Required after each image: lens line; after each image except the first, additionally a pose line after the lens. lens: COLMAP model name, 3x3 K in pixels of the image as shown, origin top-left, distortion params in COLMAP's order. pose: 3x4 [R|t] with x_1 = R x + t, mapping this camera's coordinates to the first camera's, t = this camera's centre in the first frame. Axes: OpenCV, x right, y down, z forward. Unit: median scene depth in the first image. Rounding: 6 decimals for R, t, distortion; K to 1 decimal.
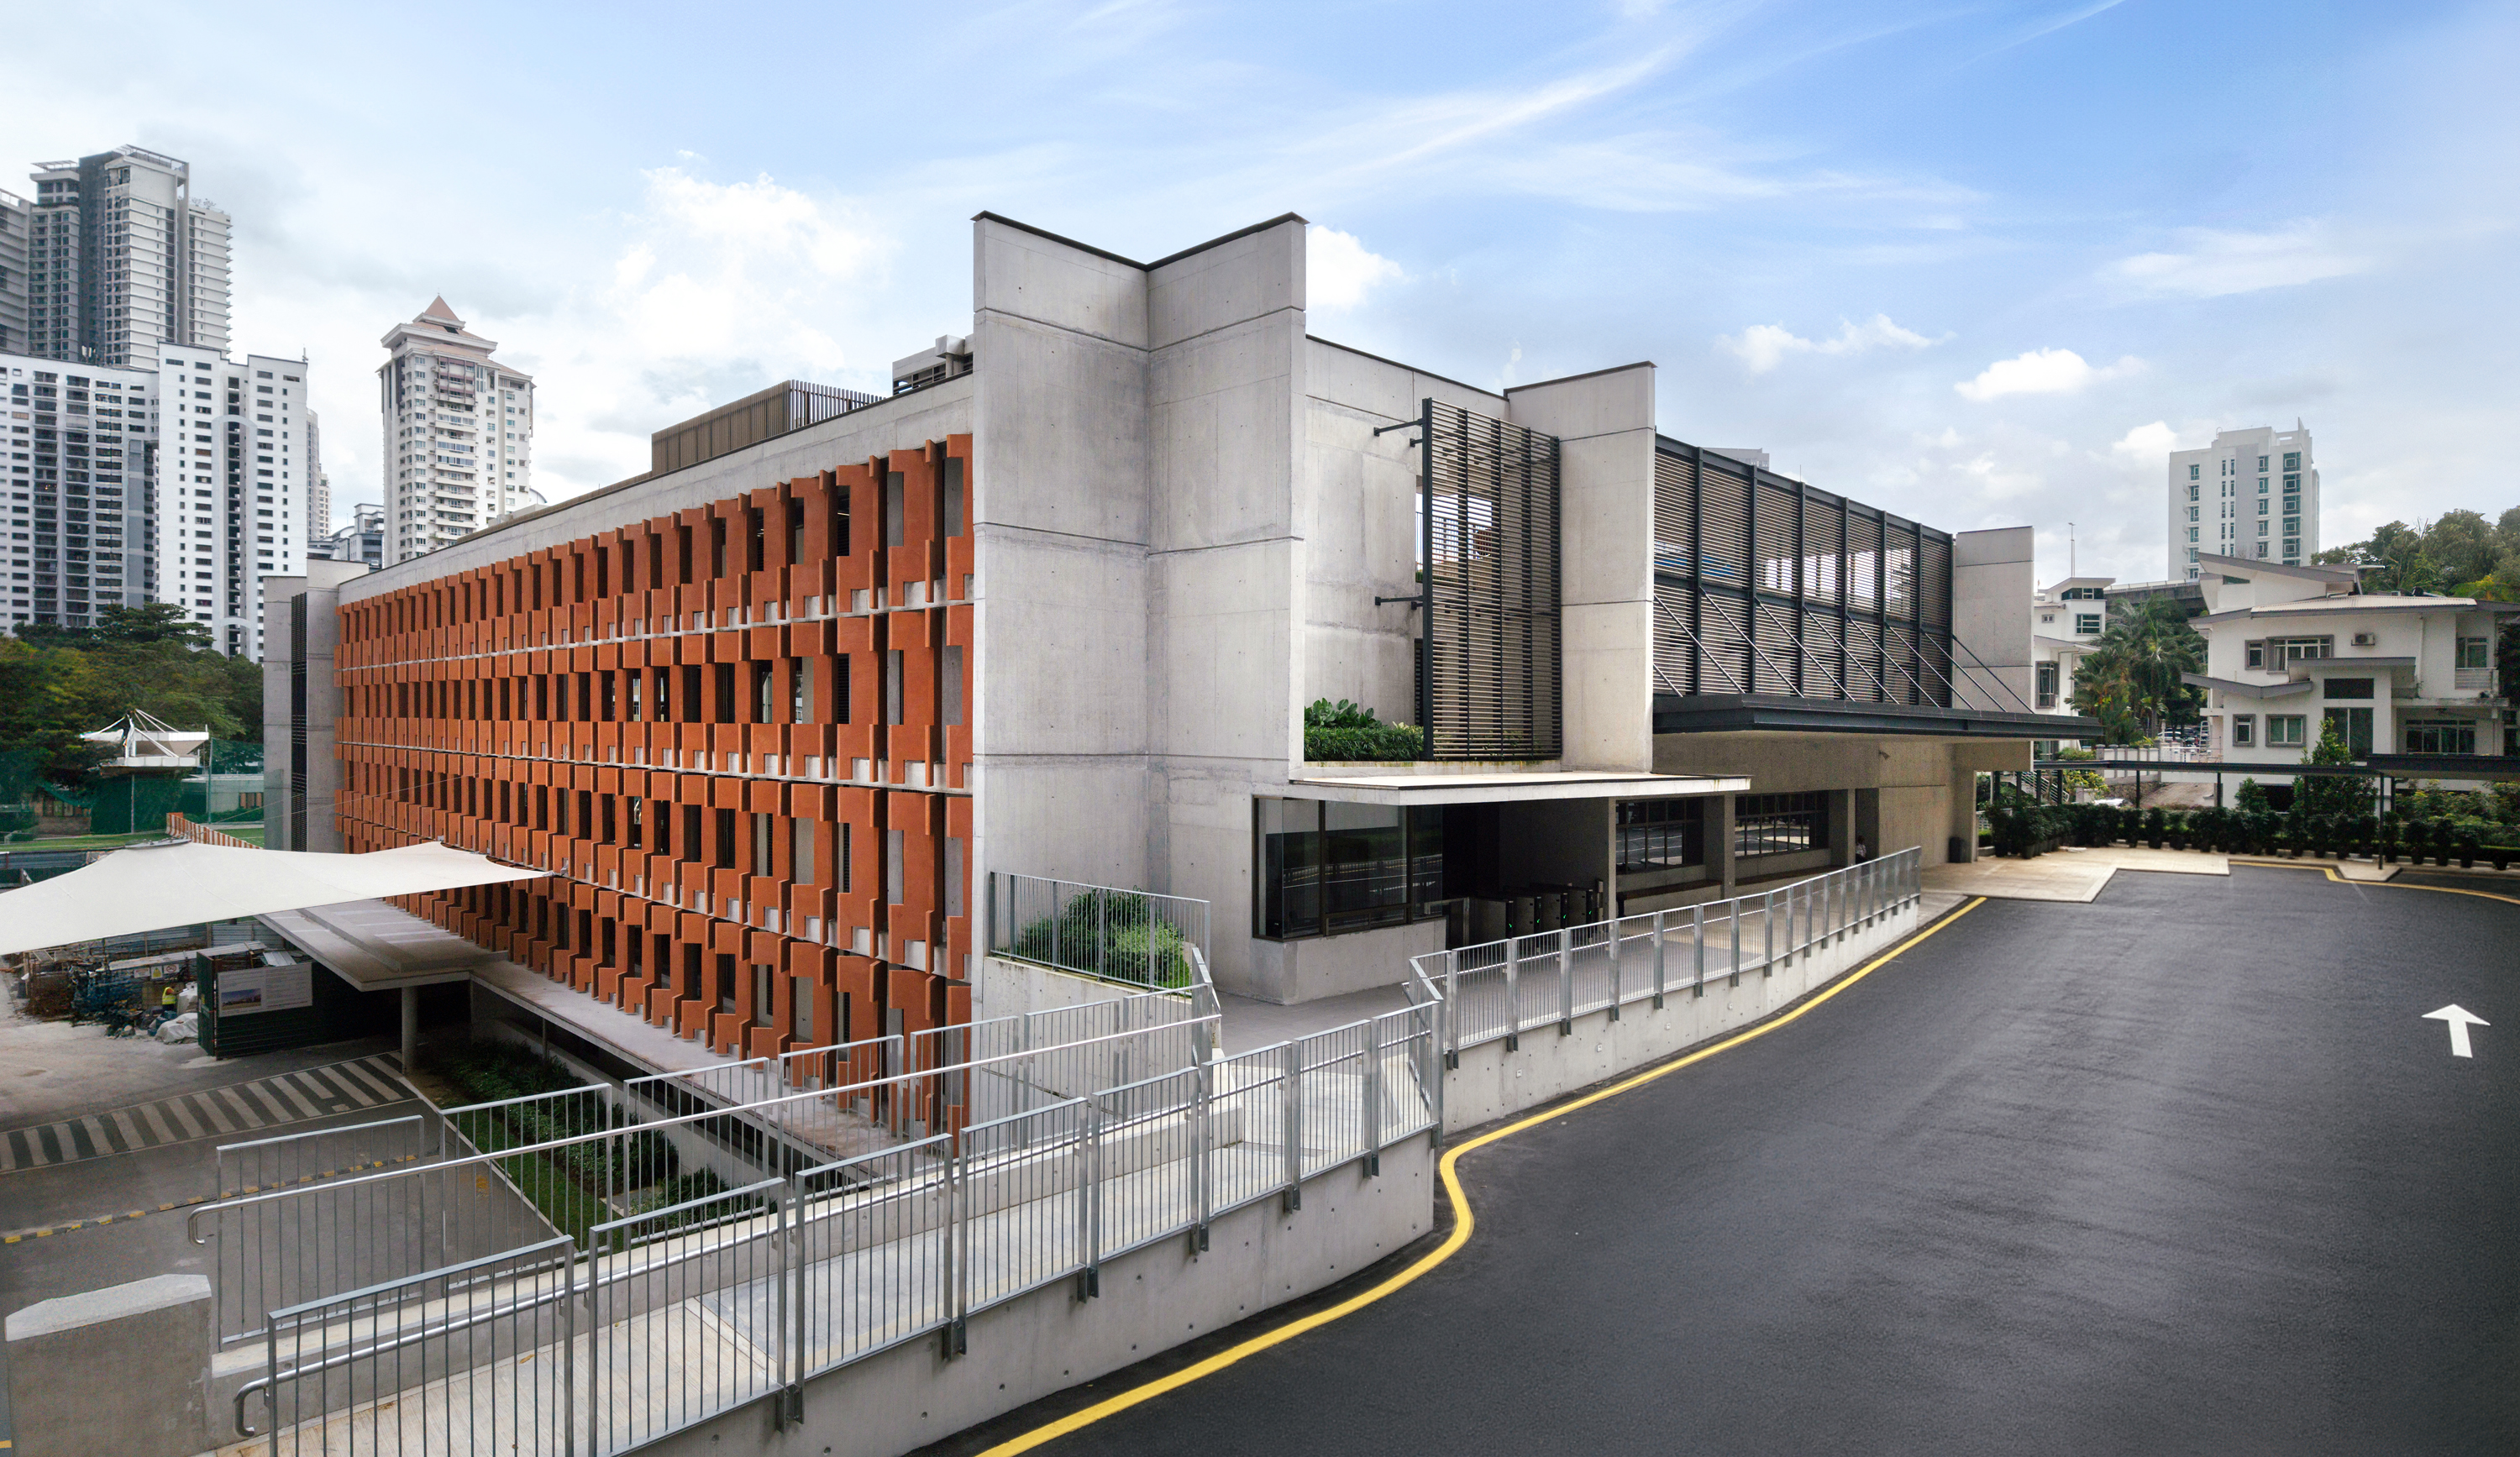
lens RADIAL K [[1294.6, 0, 1260.0], [0, 1294.6, 728.5], [0, 0, 1]] dist [-0.002752, -0.013345]
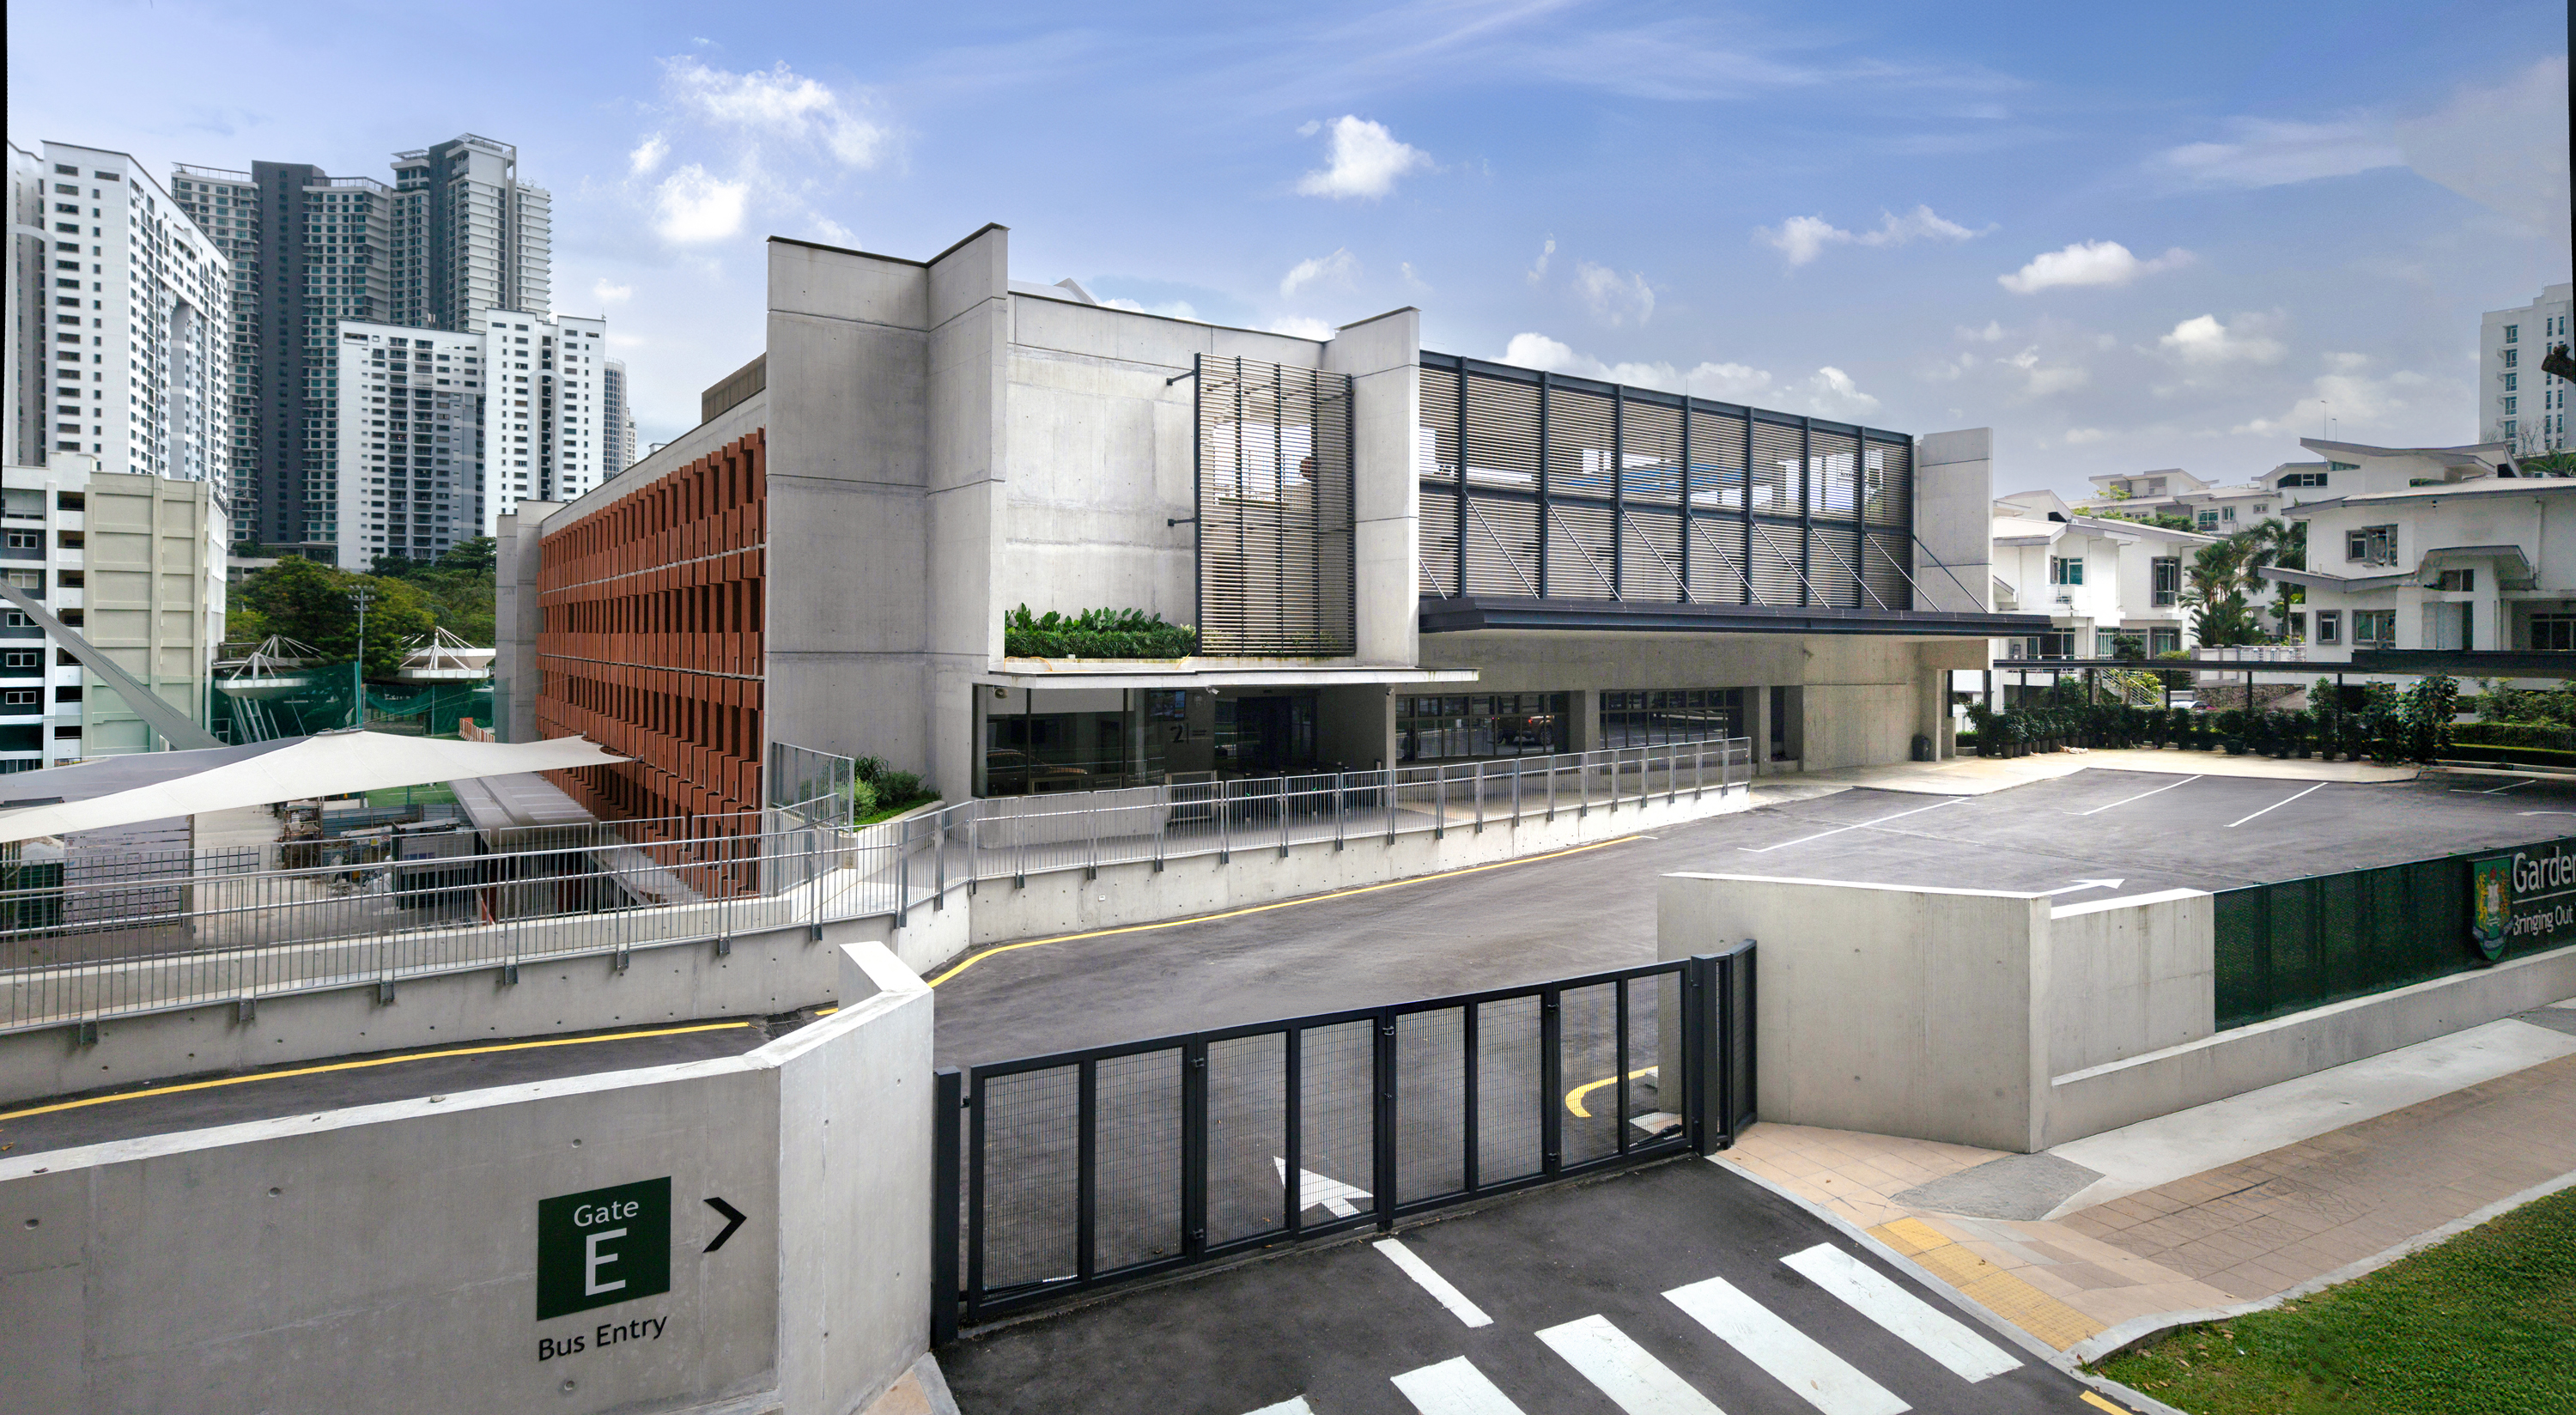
lens RADIAL K [[1311.8, 0, 1294.7], [0, 1311.8, 616.8], [0, 0, 1]] dist [0.001094, 0.000070]
pose [[0.984167, -0.012067, -0.176831, 0.099823], [0.009006, 0.999796, -0.018102, 0.002393], [0.177013, 0.016222, 0.984075, -0.038116]]
